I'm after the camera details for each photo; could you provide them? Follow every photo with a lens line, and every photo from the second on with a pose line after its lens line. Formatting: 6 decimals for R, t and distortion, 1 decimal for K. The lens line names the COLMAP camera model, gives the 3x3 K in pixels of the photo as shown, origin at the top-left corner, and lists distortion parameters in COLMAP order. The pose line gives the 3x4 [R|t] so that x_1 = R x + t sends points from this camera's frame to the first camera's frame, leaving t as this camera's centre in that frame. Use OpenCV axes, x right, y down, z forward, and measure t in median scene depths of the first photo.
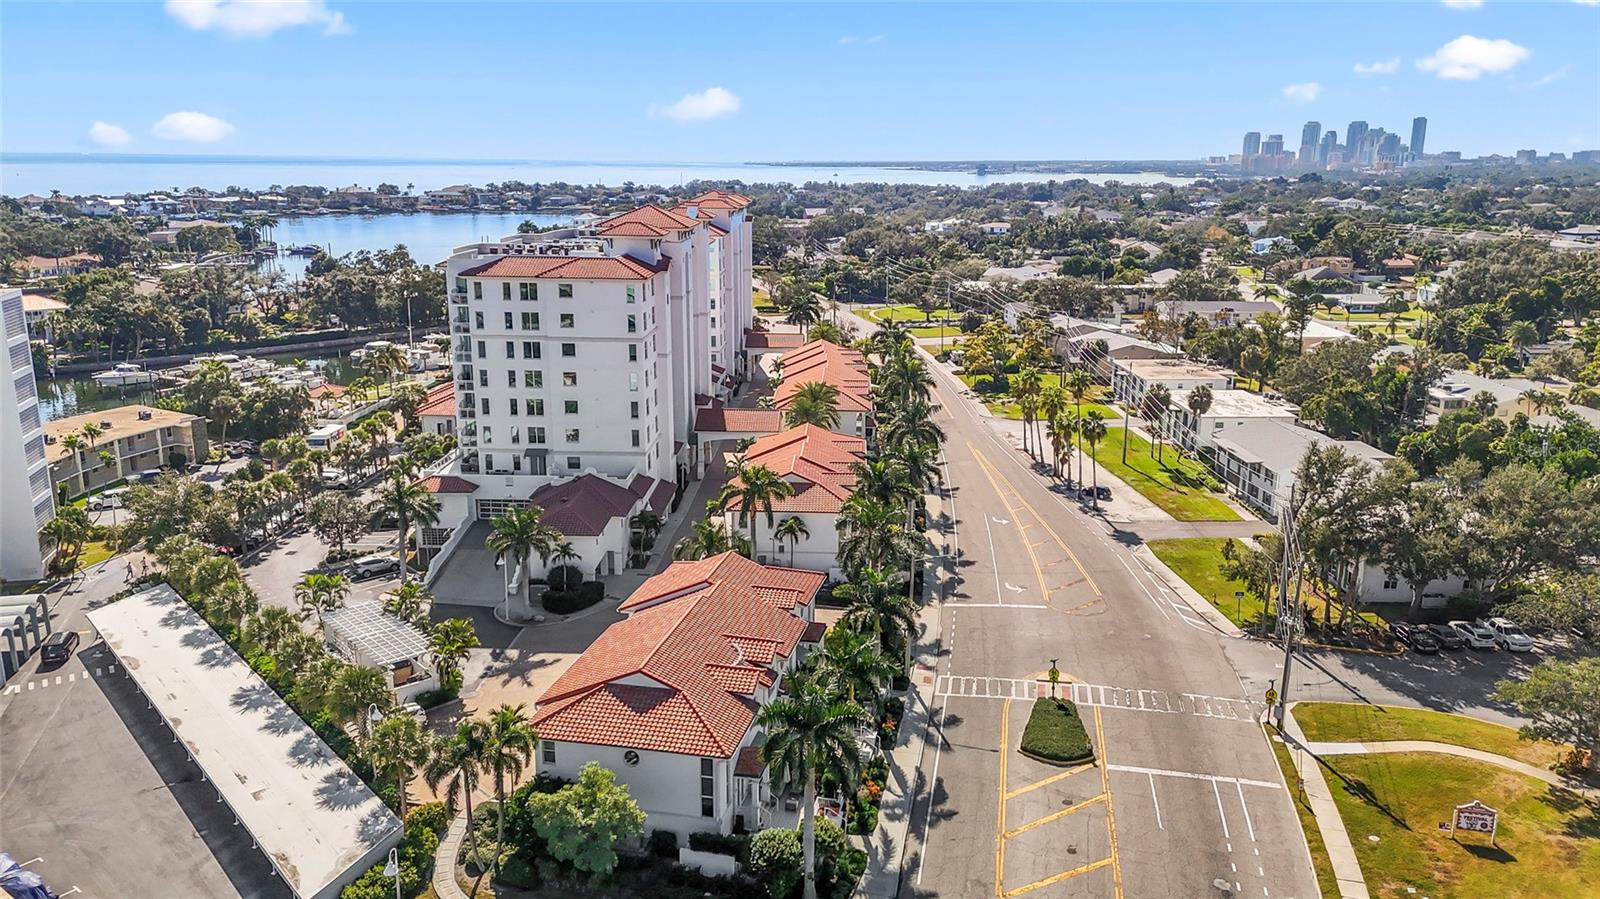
lens RADIAL K [[1193.3, 0, 814.3], [0, 1193.3, 448.8], [0, 0, 1]] dist [0.080871, -0.052986]
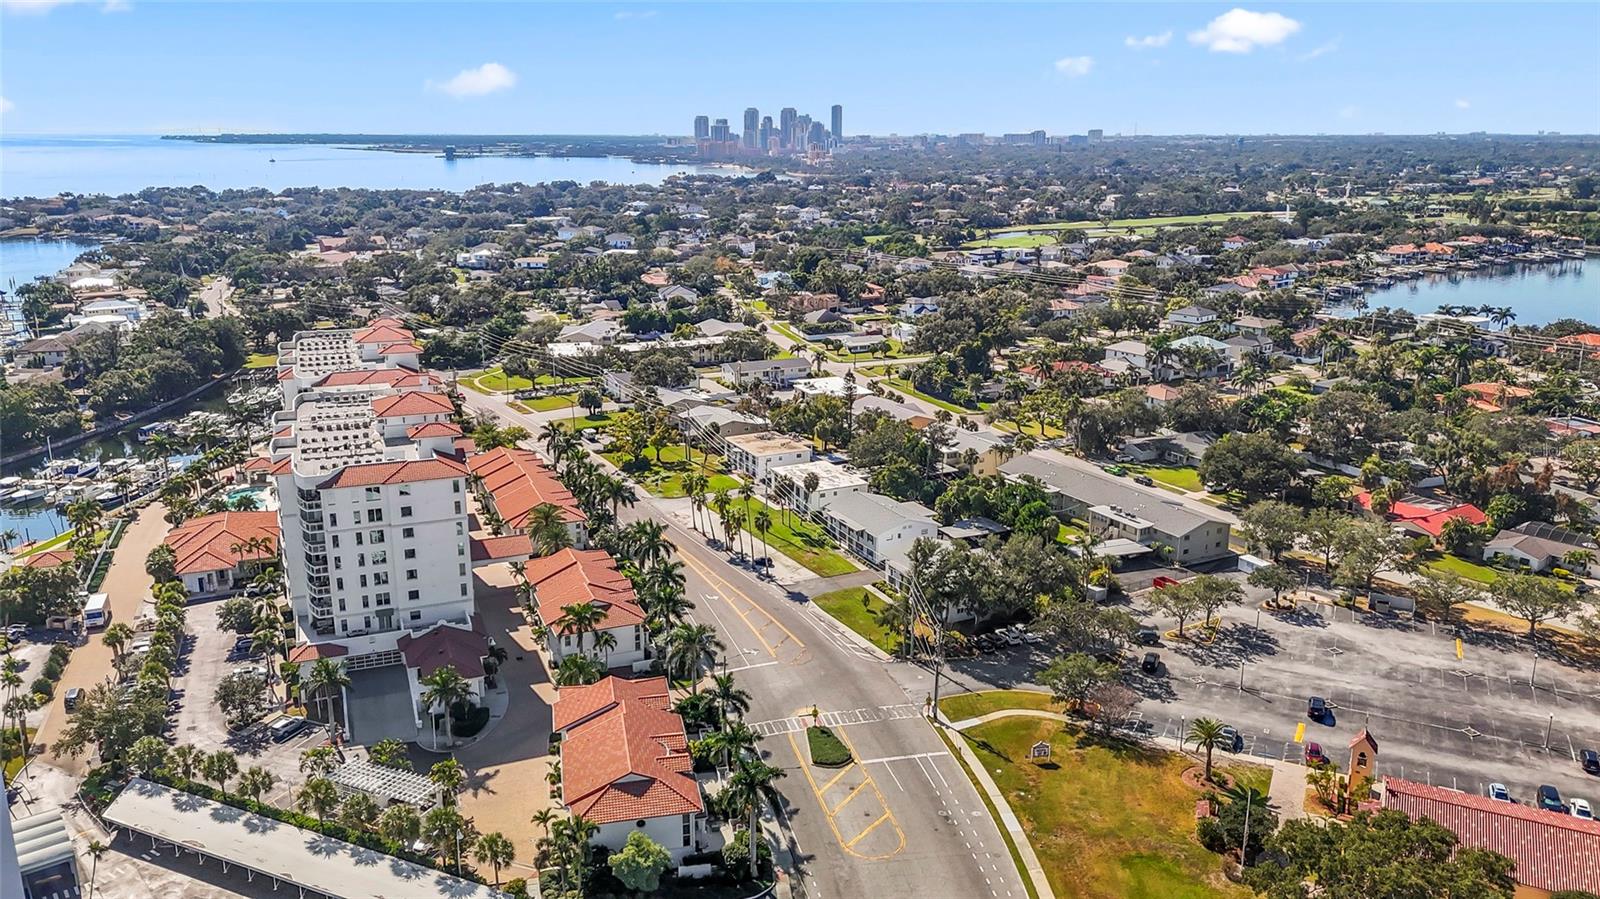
lens RADIAL K [[1193.3, 0, 815.7], [0, 1193.3, 454.4], [0, 0, 1]] dist [0.080871, -0.052986]
pose [[0.904444, -0.113851, 0.411120, -0.328101], [0.098347, 0.993417, 0.058746, -0.198133], [-0.415102, -0.012700, 0.909686, -0.382896]]
